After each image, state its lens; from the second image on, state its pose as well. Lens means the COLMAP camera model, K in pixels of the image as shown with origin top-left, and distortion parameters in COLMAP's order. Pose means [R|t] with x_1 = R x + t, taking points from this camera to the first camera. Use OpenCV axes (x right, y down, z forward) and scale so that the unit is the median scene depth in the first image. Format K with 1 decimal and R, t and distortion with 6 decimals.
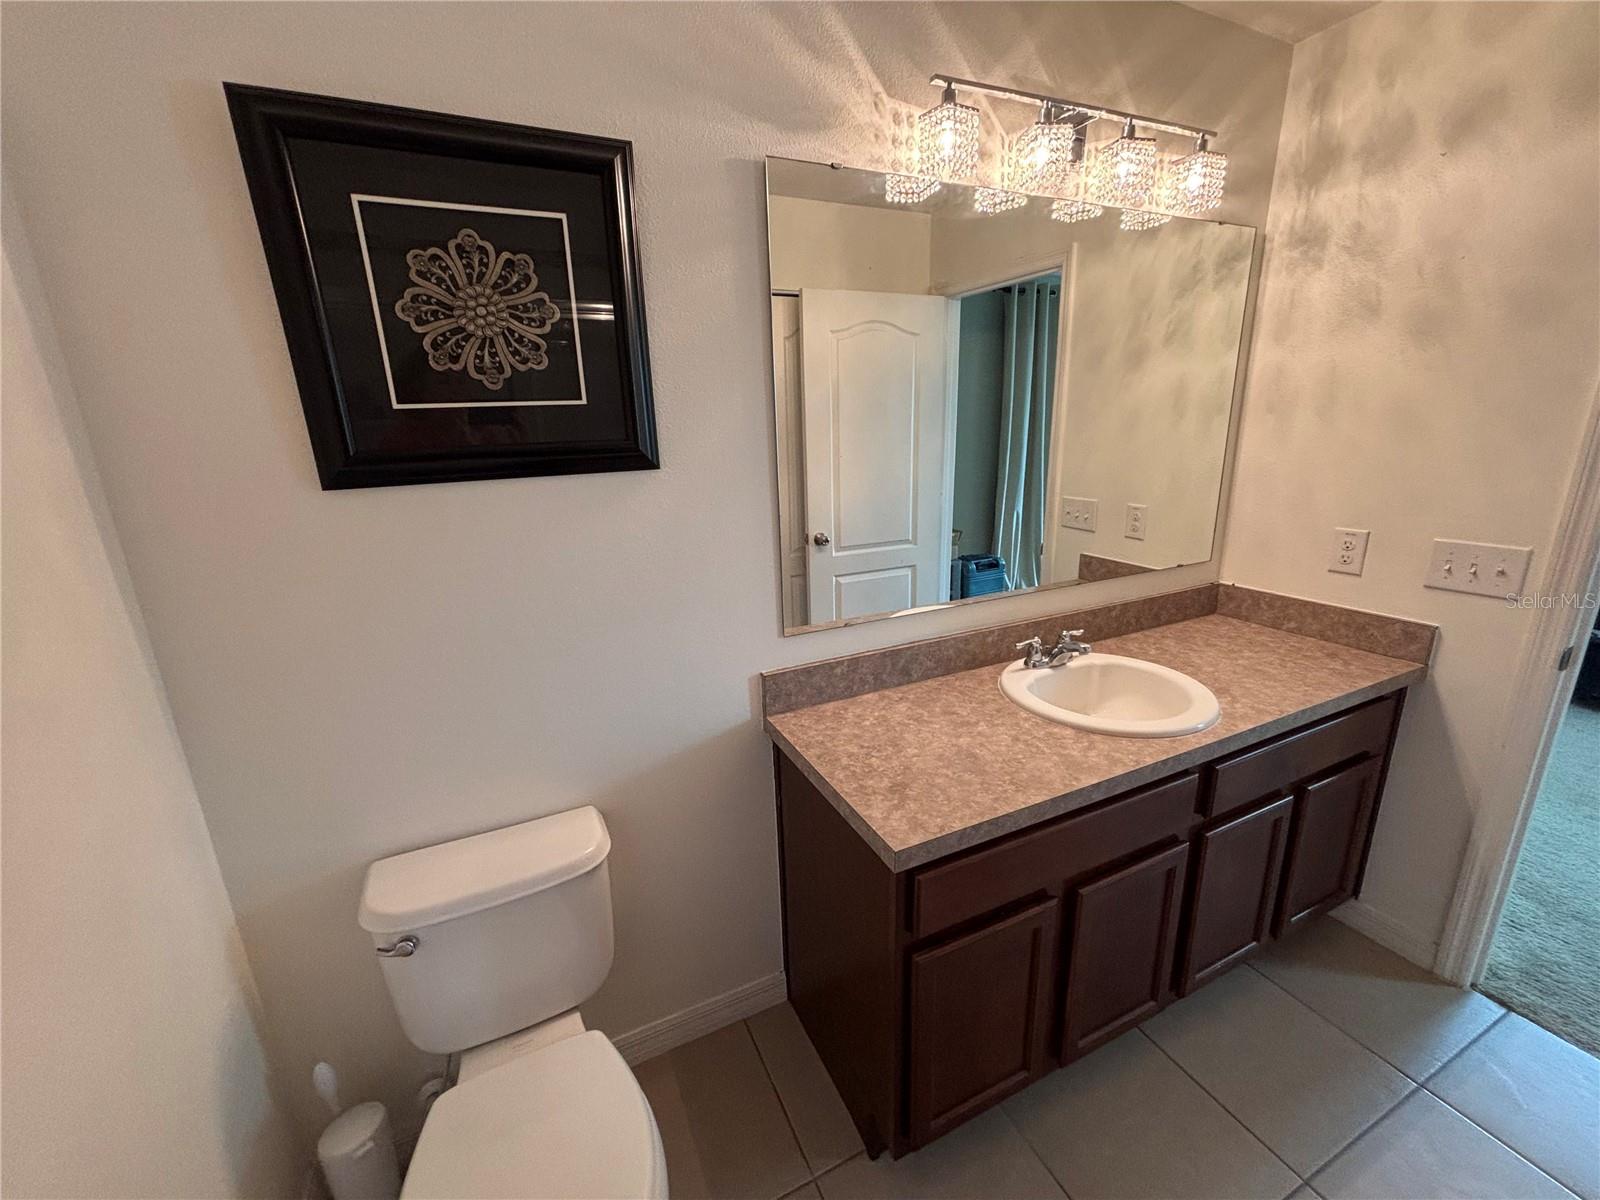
lens RADIAL K [[644.2, 0, 800.0], [0, 644.2, 600.0], [0, 0, 1]] dist [-0.015834, 0.000009]
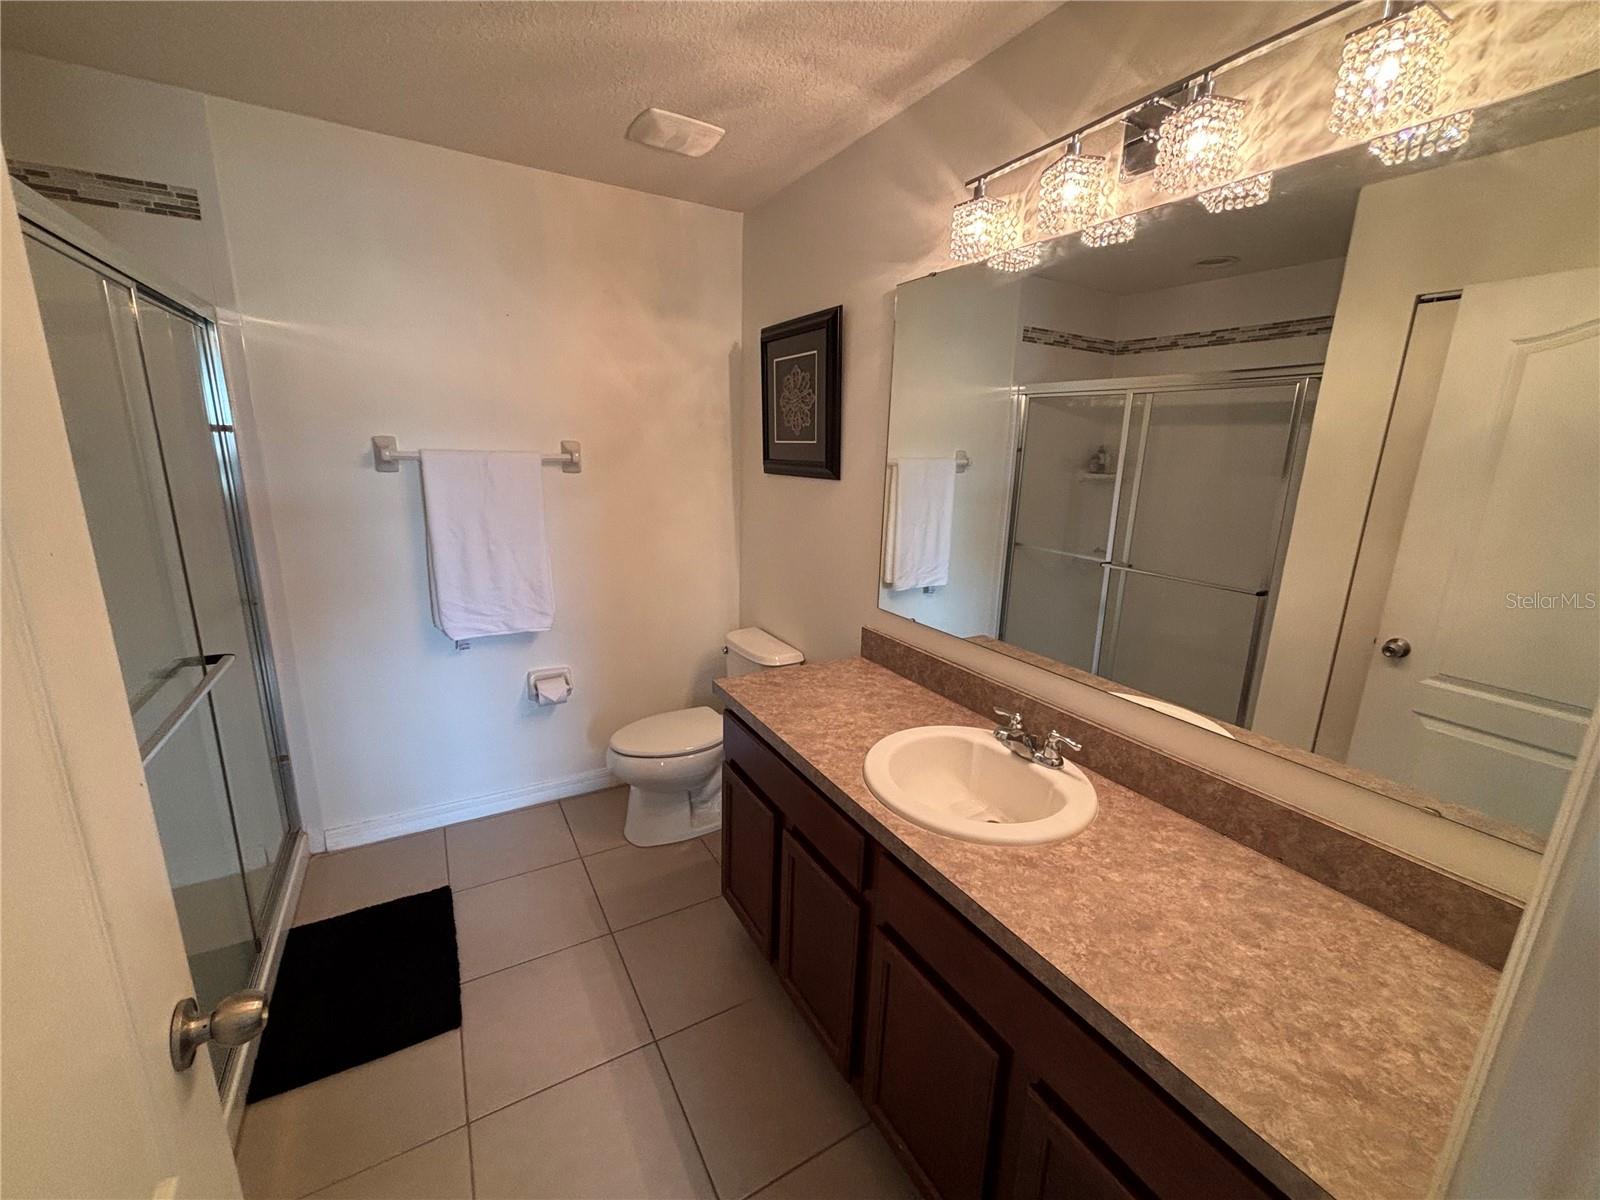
lens RADIAL K [[645.8, 0, 803.3], [0, 645.8, 601.3], [0, 0, 1]] dist [0.020958, -0.008787]
pose [[0.094441, 0.262817, -0.960212, 1.357313], [-0.302081, 0.926613, 0.223910, -0.231282], [0.948592, 0.268916, 0.166903, 0.613658]]
